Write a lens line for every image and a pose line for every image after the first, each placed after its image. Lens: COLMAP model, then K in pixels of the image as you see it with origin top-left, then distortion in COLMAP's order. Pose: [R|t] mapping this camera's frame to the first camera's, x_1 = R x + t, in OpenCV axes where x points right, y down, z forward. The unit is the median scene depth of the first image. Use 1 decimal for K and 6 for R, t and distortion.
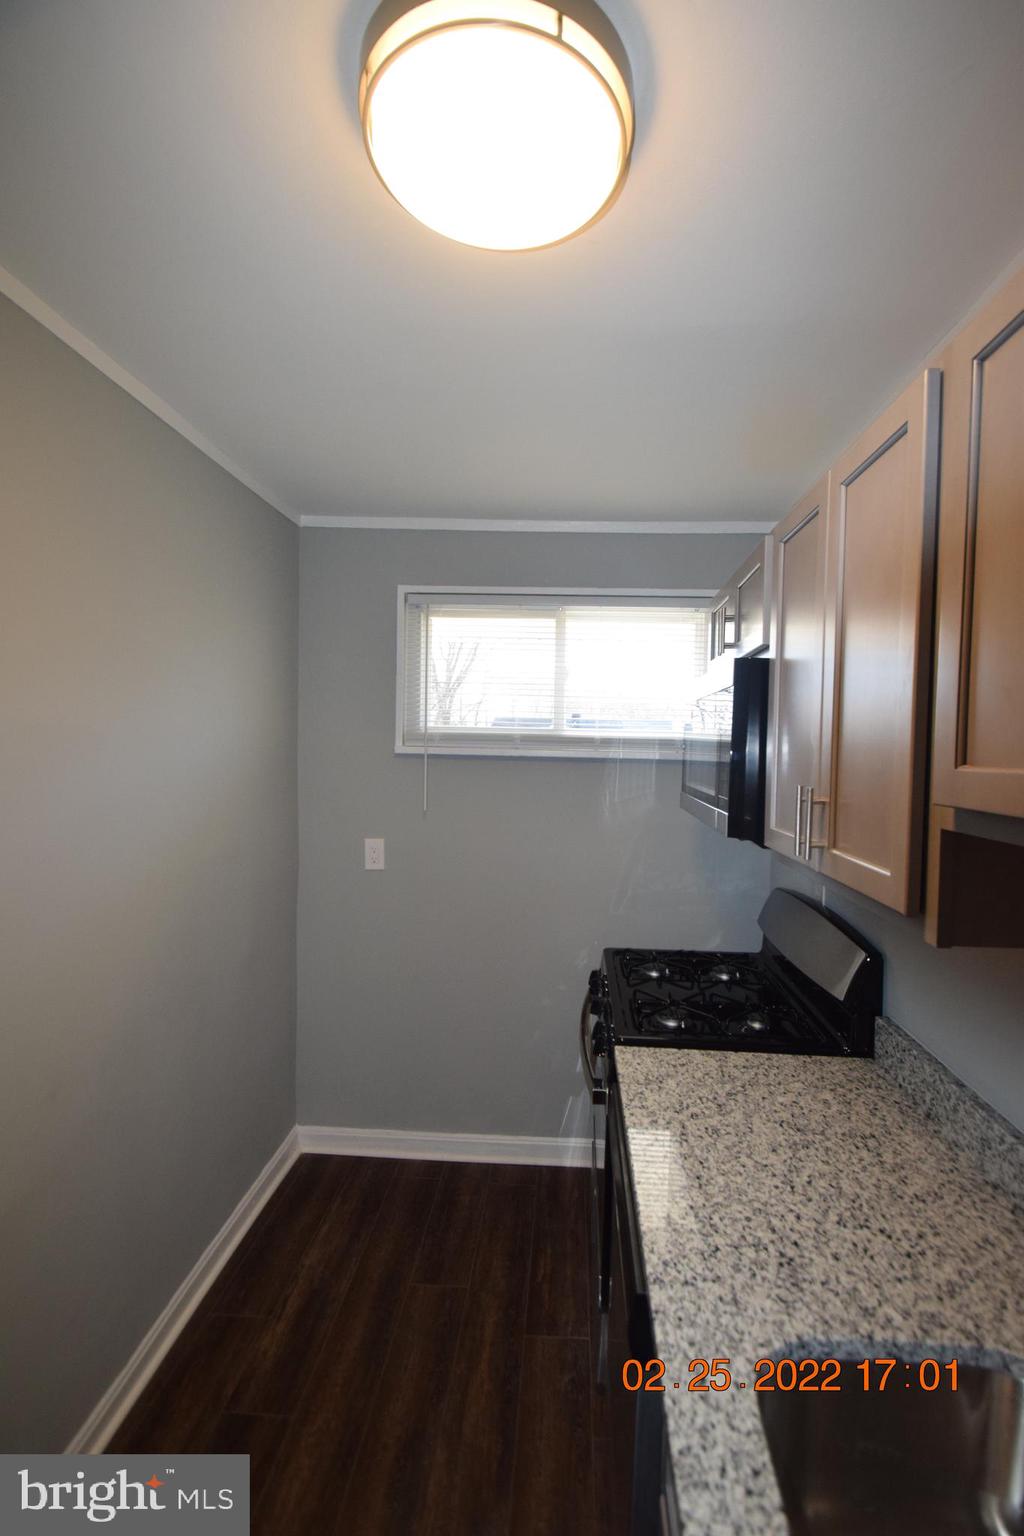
lens RADIAL K [[674.9, 0, 546.4], [0, 674.9, 763.6], [0, 0, 1]] dist [0.024180, -0.022576]
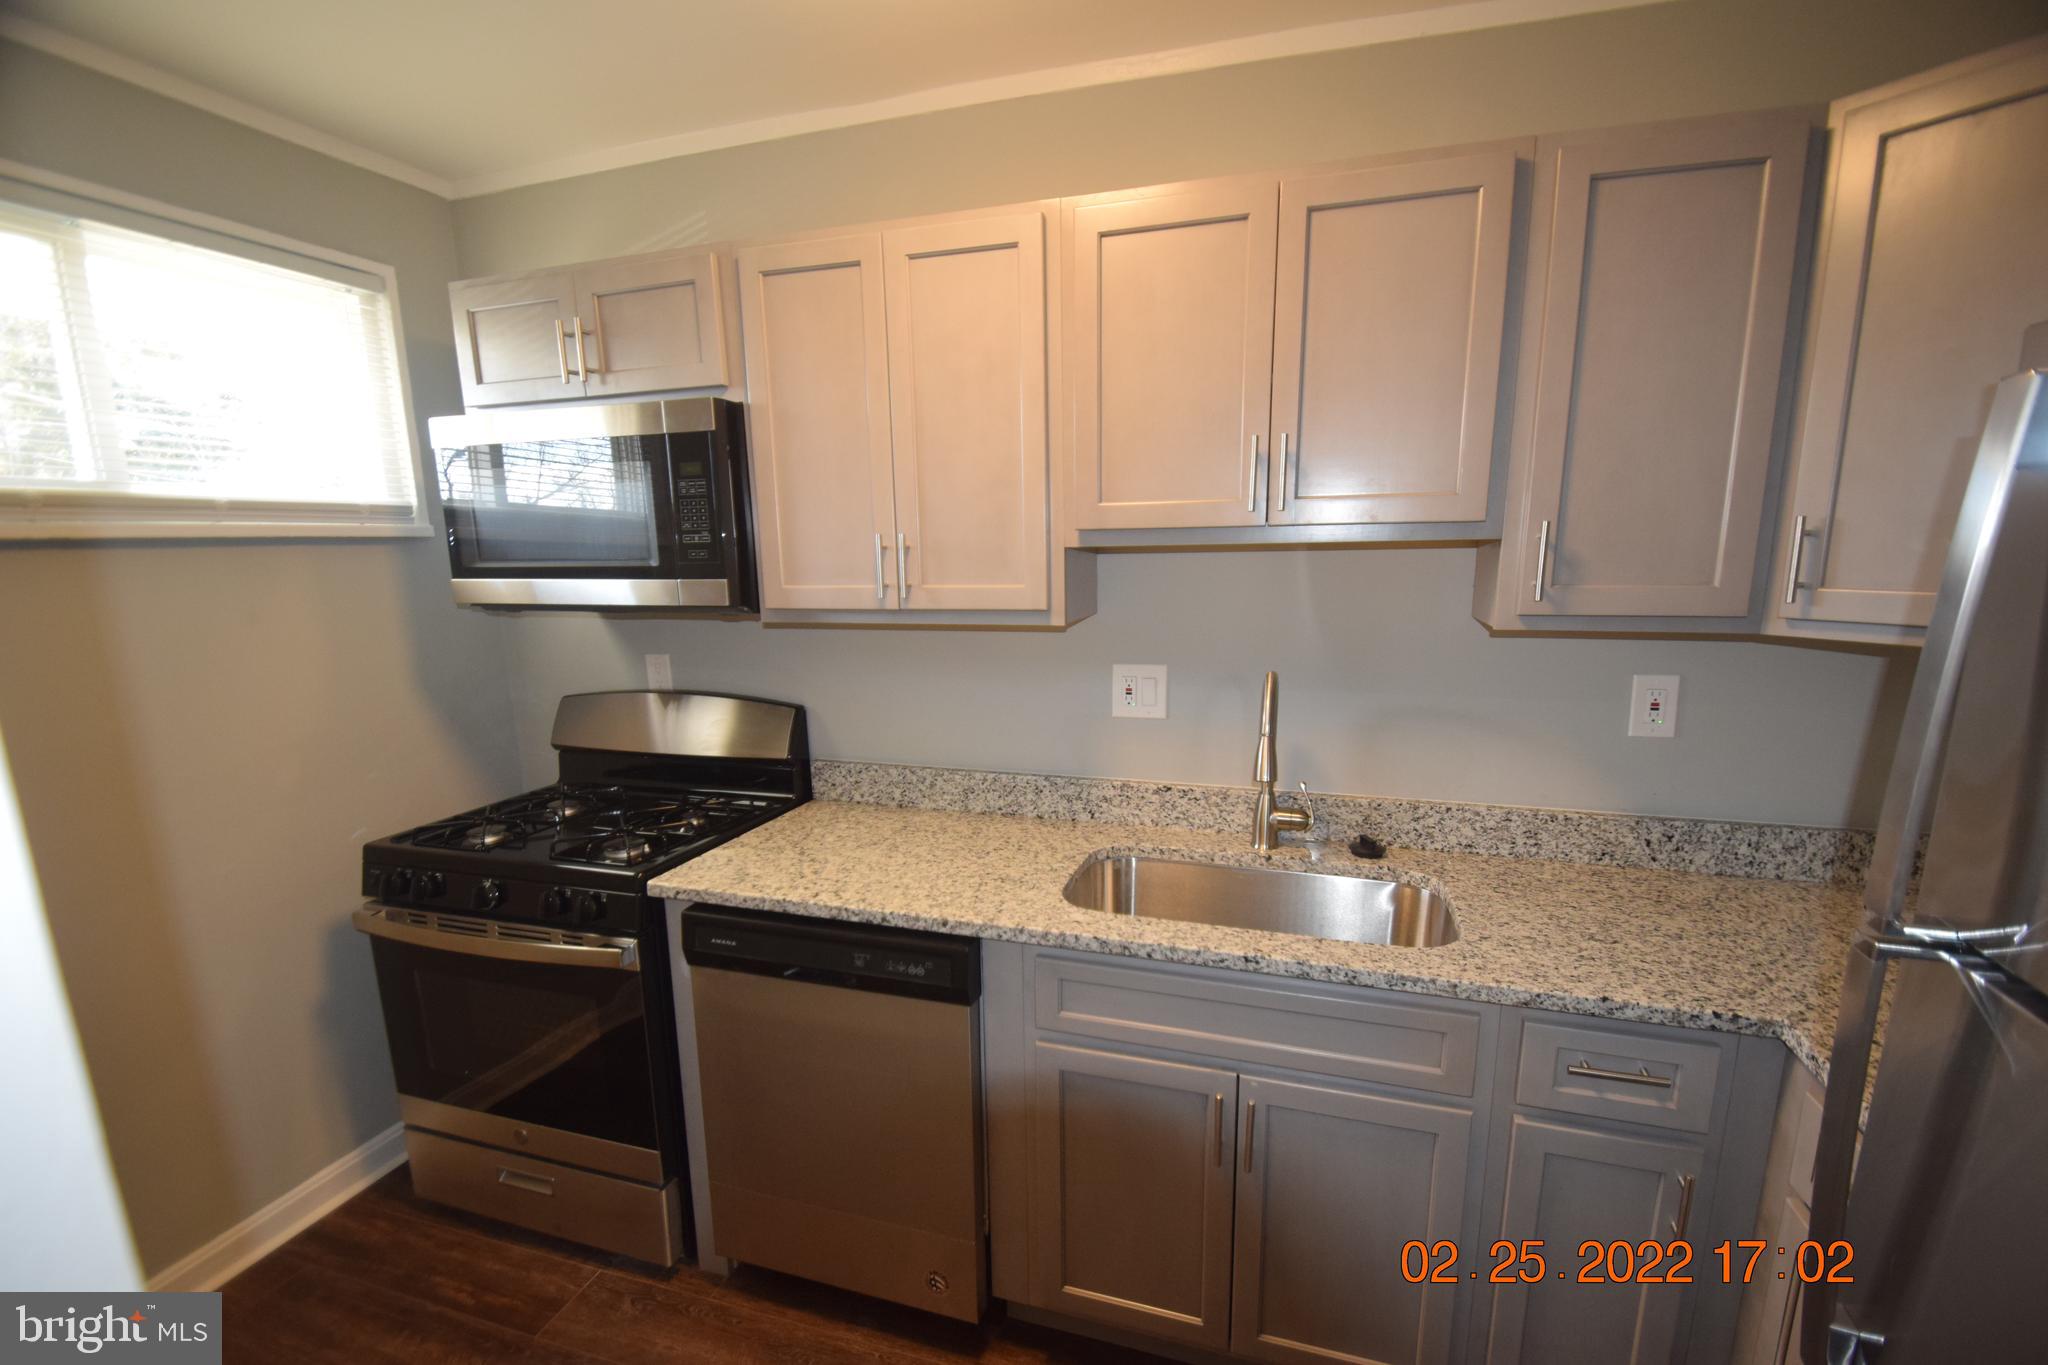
lens RADIAL K [[899.9, 0, 1034.0], [0, 899.9, 729.8], [0, 0, 1]] dist [0.024180, -0.022576]
pose [[0.264891, -0.220071, 0.938830, -0.881926], [0.048630, 0.975419, 0.214927, 0.035411], [-0.963051, -0.011277, 0.269082, 0.313314]]
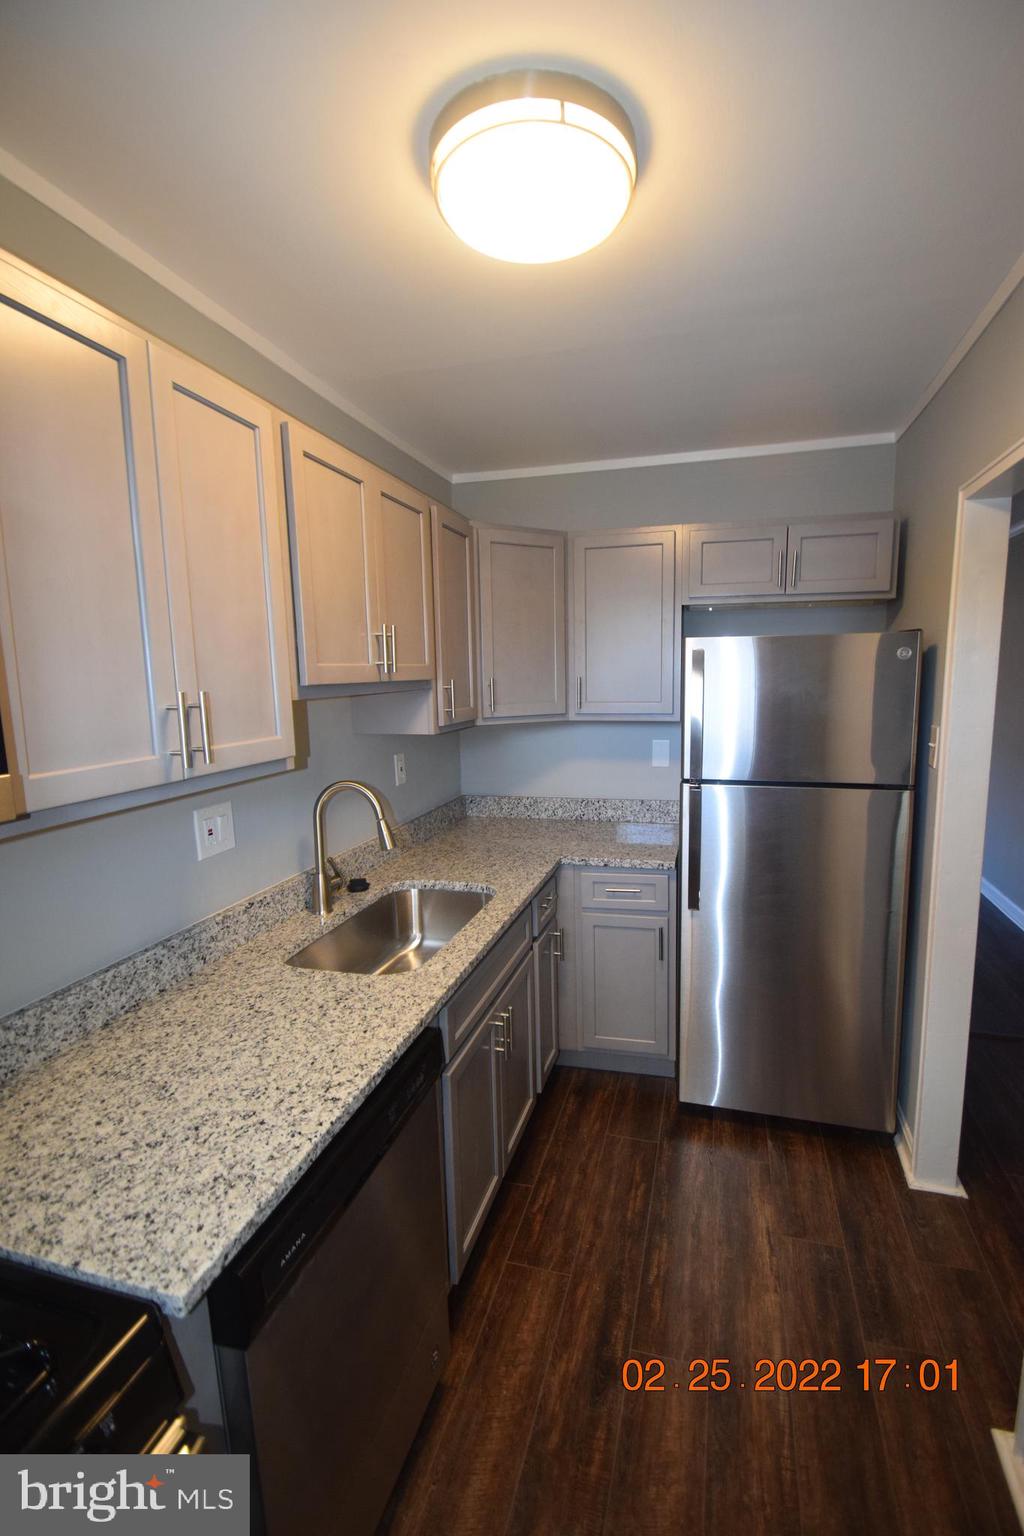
lens RADIAL K [[673.1, 0, 542.8], [0, 673.1, 761.7], [0, 0, 1]] dist [0.026660, -0.027342]
pose [[-0.975658, -0.035808, 0.216355, -0.266686], [0.000963, 0.985870, 0.167508, -0.023220], [-0.219296, 0.163639, -0.961838, 1.563440]]
